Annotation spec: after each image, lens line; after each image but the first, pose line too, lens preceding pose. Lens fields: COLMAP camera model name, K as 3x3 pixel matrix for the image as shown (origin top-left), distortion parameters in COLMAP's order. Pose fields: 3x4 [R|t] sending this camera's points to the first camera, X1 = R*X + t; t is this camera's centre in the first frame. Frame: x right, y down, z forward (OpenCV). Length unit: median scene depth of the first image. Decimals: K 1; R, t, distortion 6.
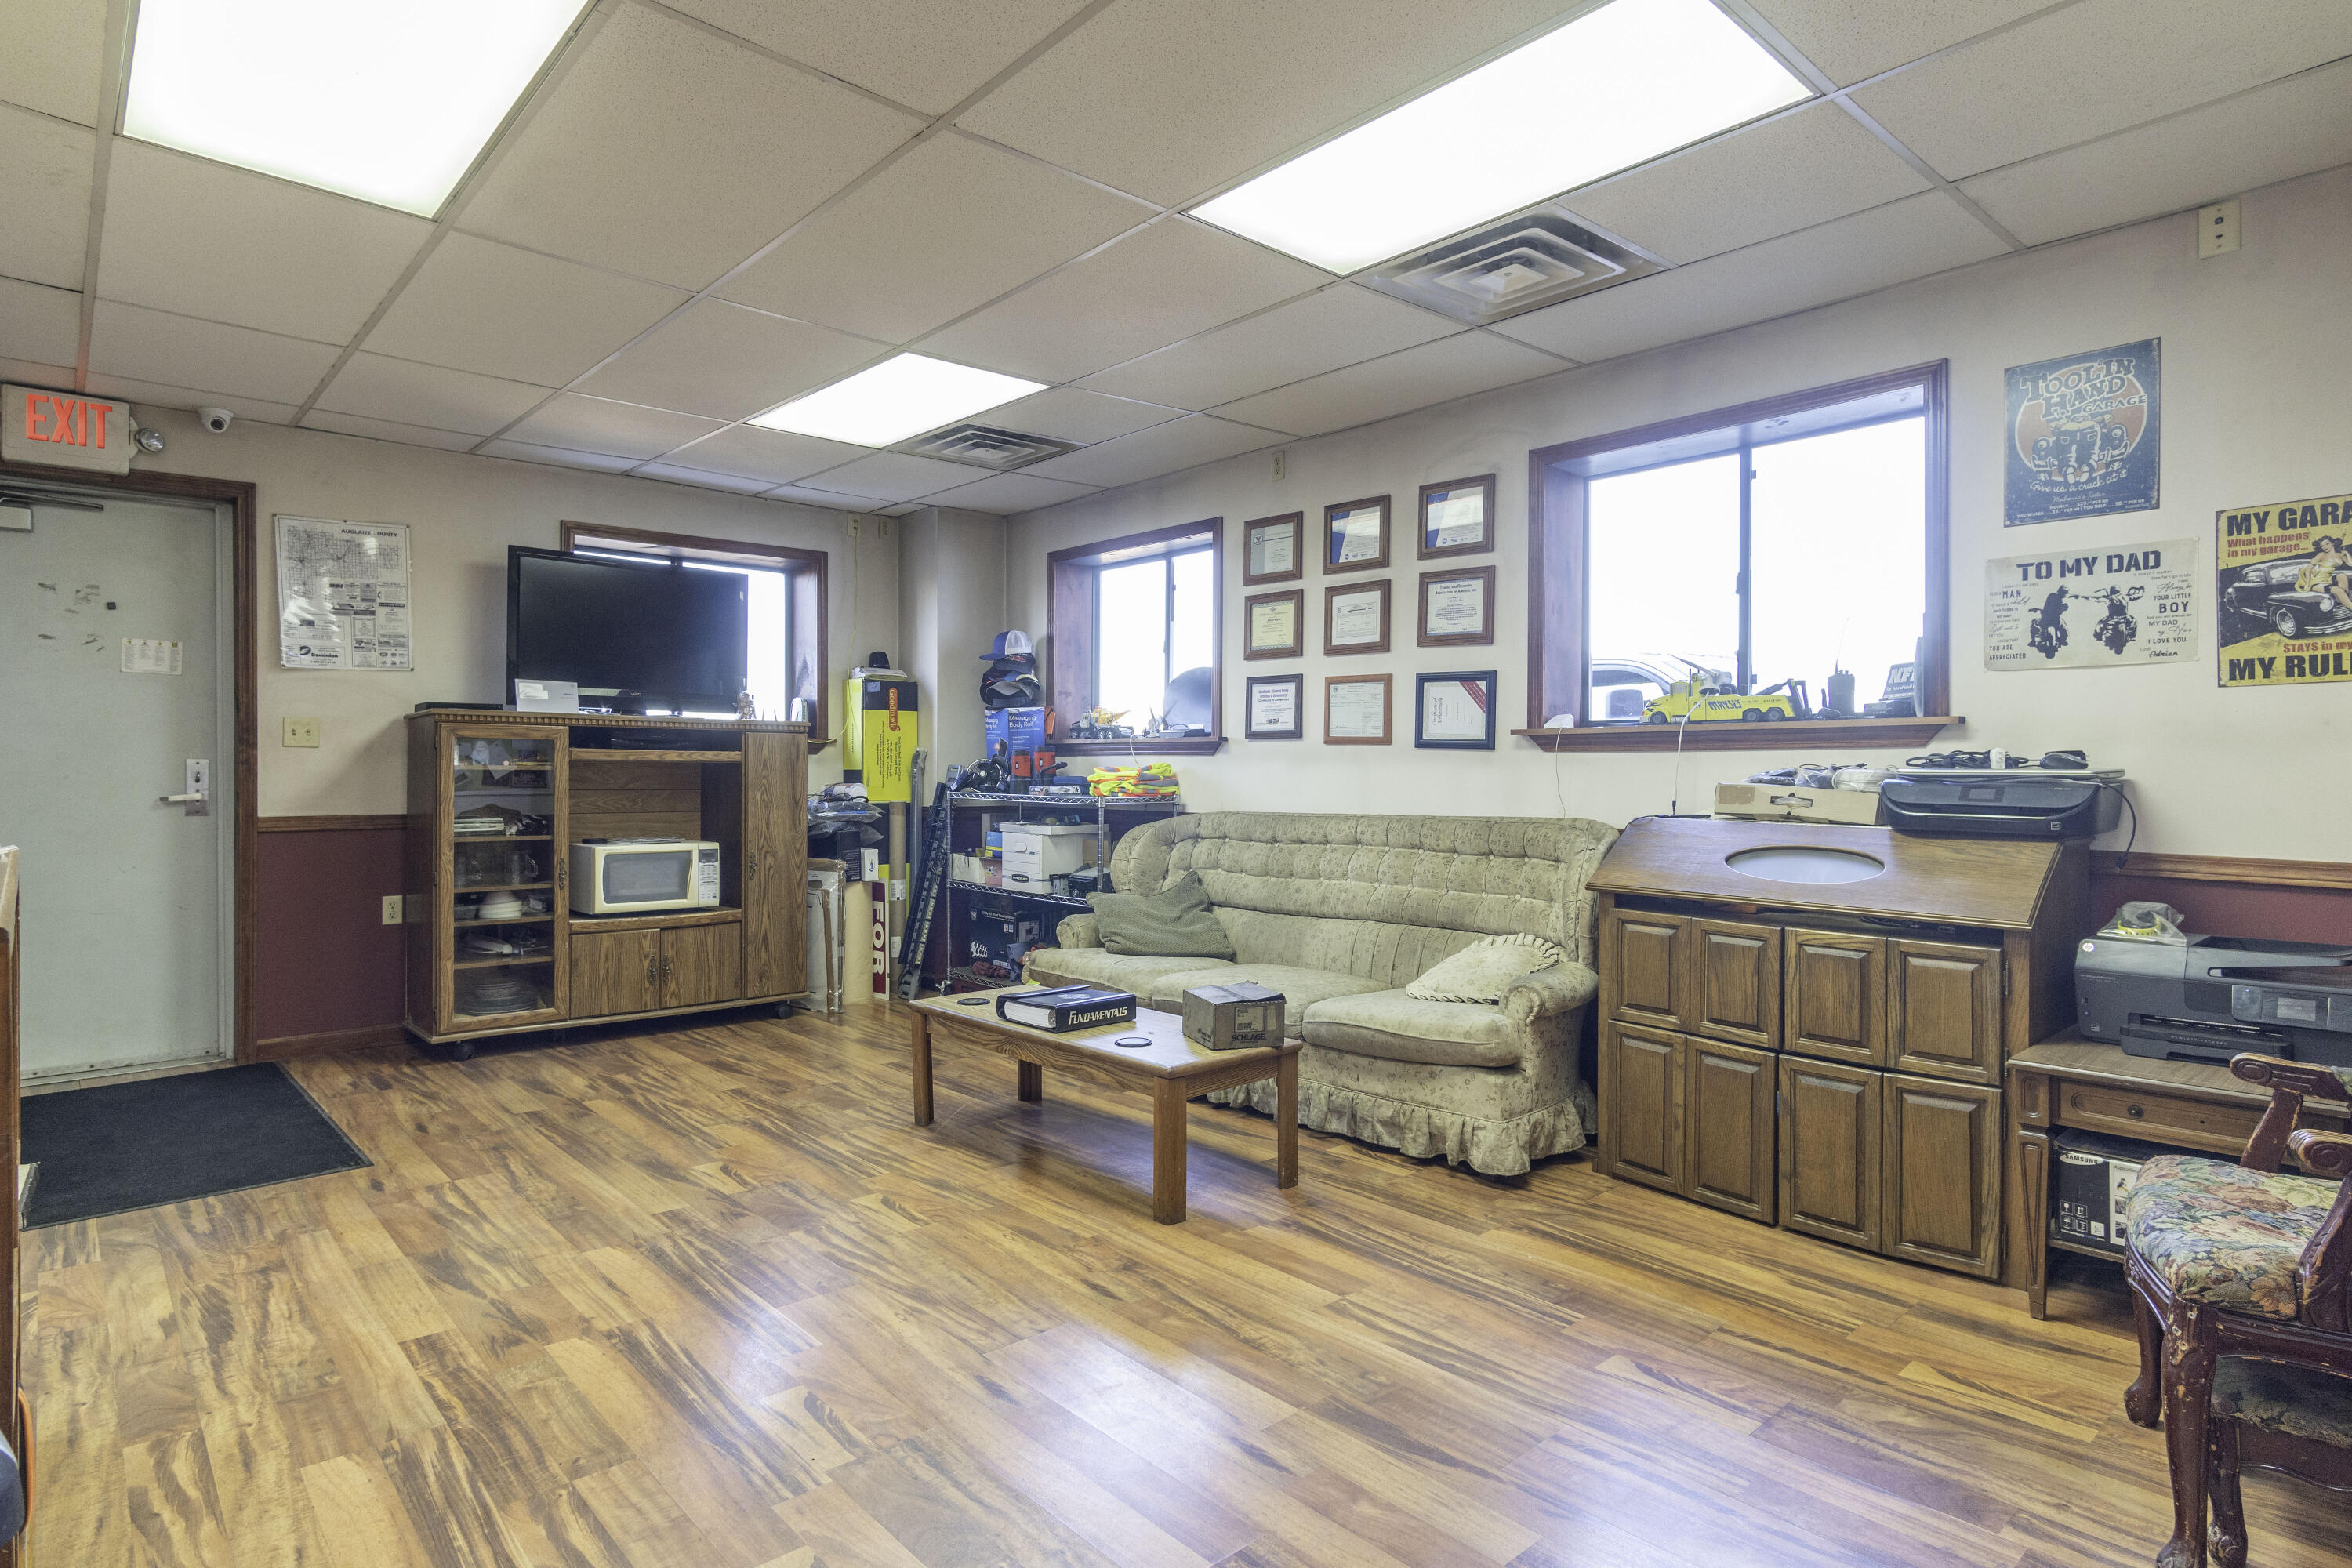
lens RADIAL K [[1250.6, 0, 1181.6], [0, 1250.6, 771.8], [0, 0, 1]] dist [0.005584, 0.003804]
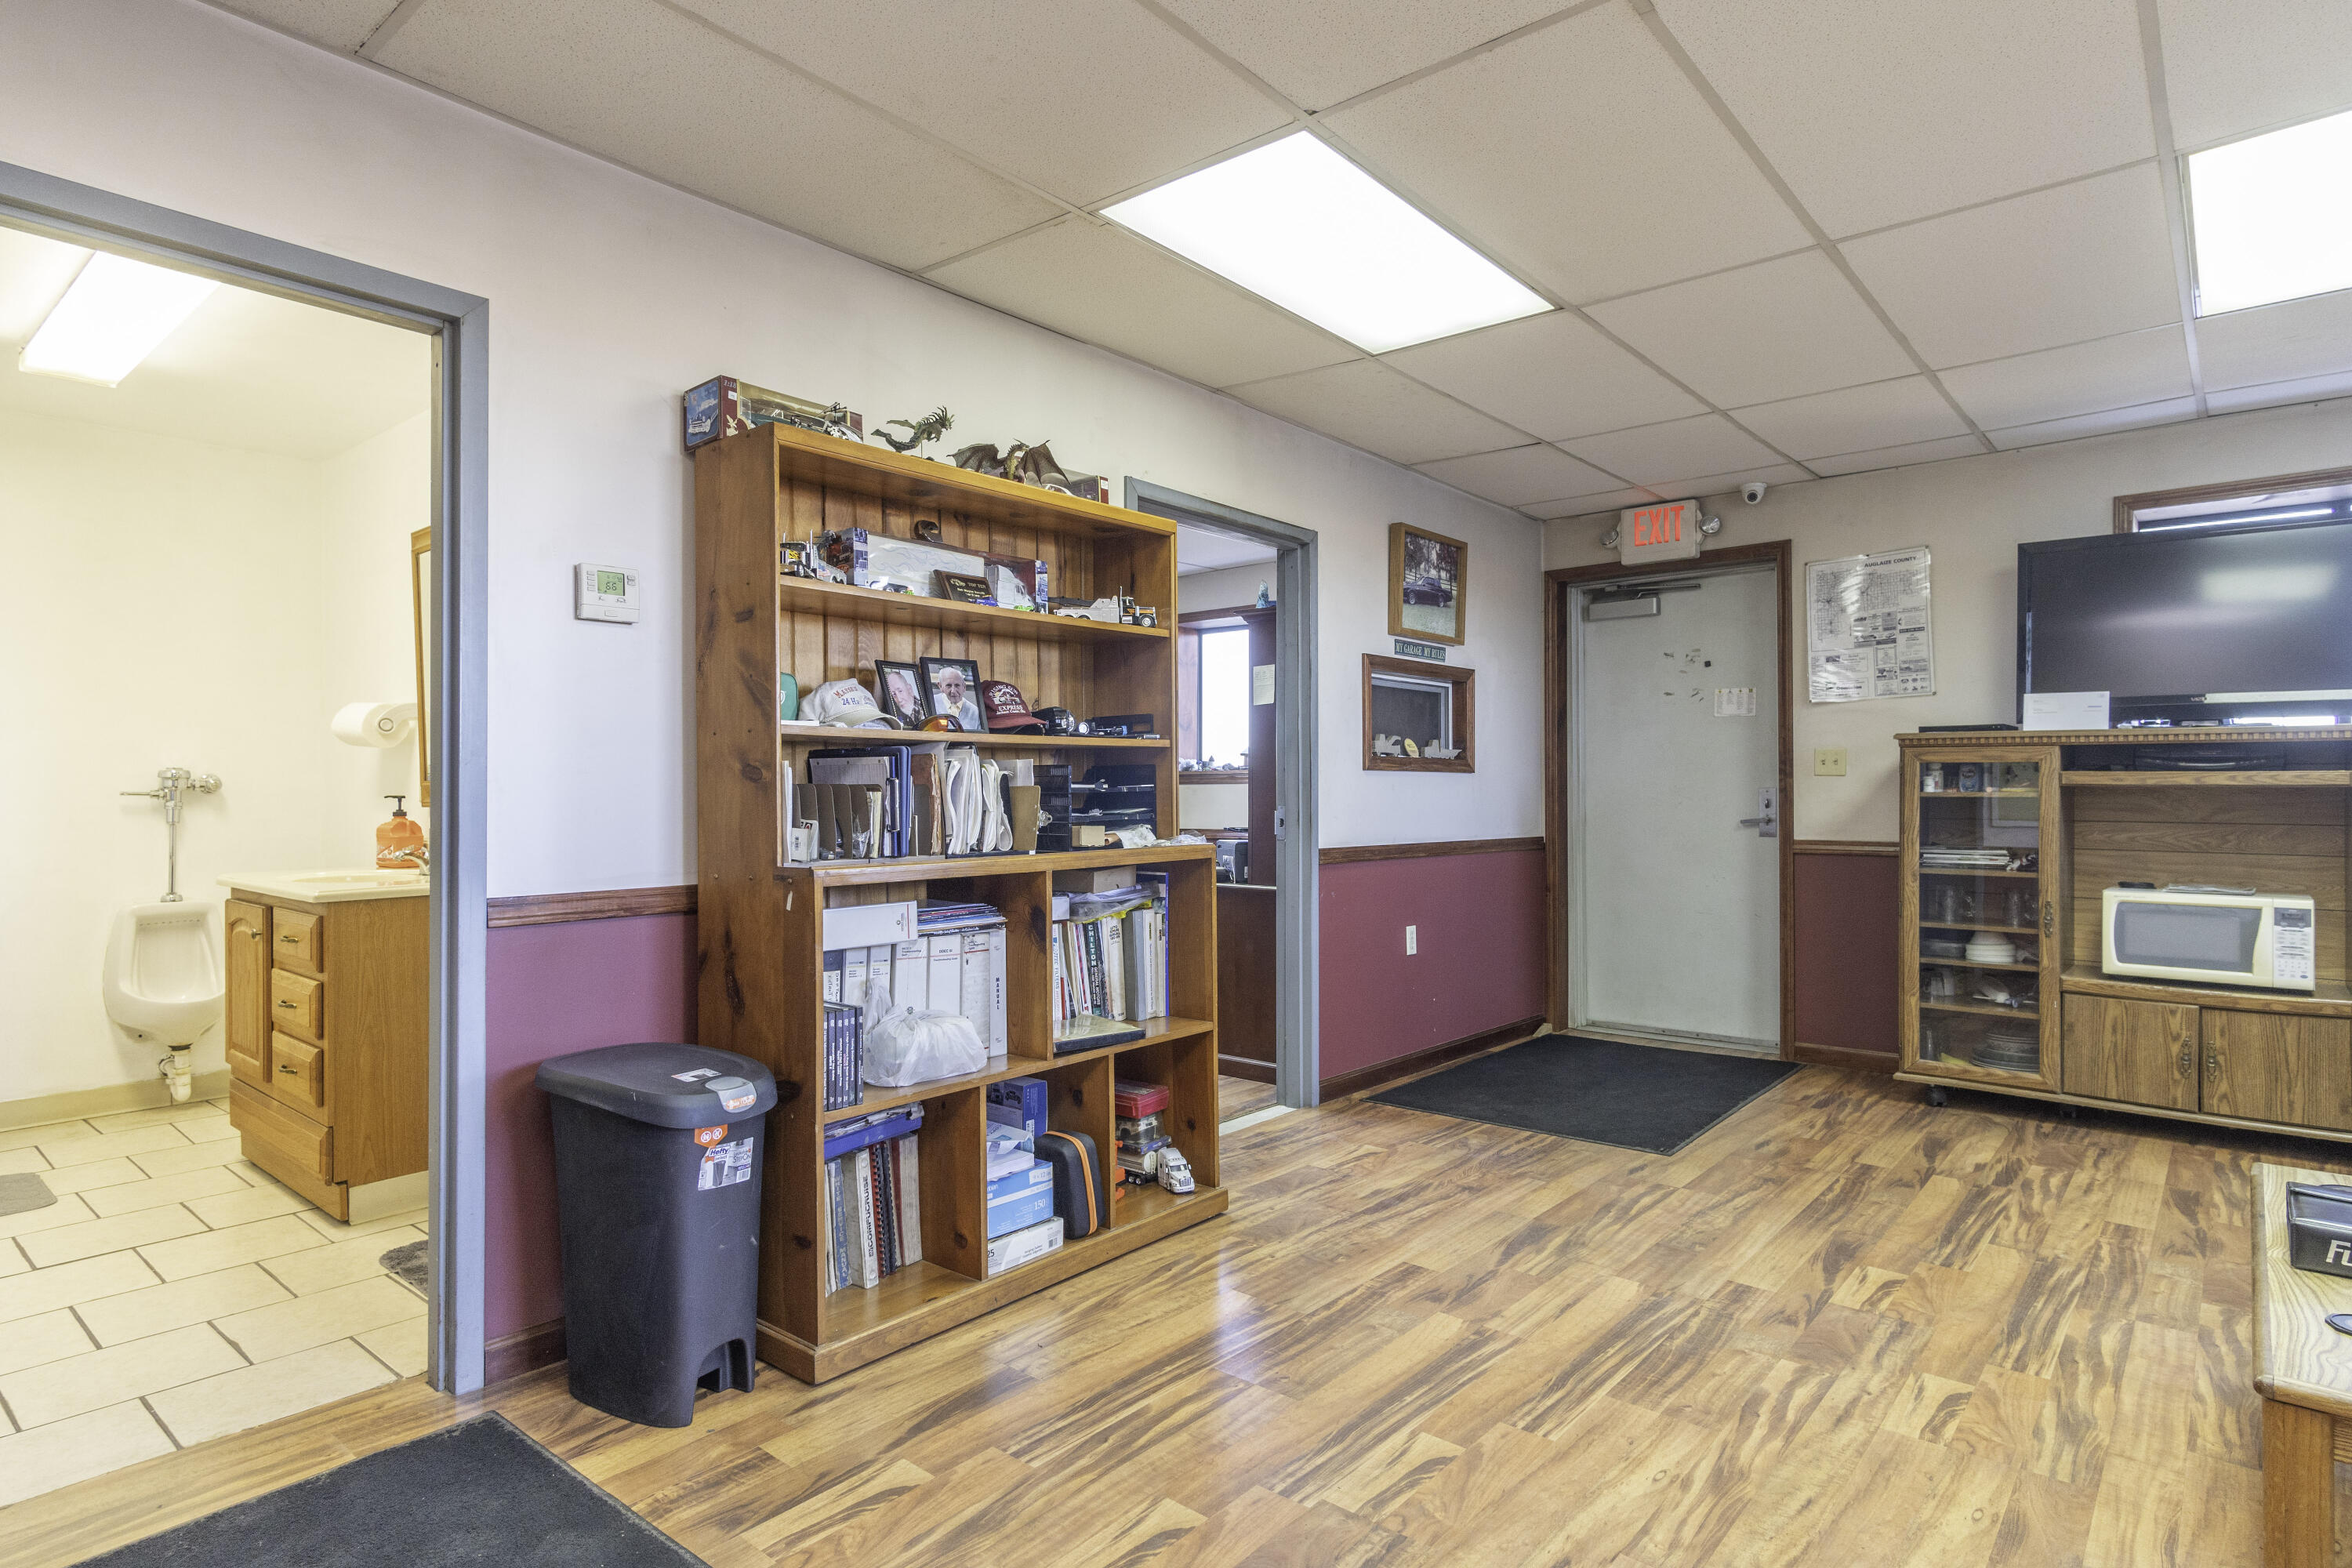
lens RADIAL K [[1250.6, 0, 1169.9], [0, 1250.6, 783.7], [0, 0, 1]] dist [0.005584, 0.003804]
pose [[0.129185, -0.010944, -0.991560, 0.349099], [-0.002859, 0.999931, -0.011409, 0.001157], [0.991616, 0.004309, 0.129145, 0.378532]]
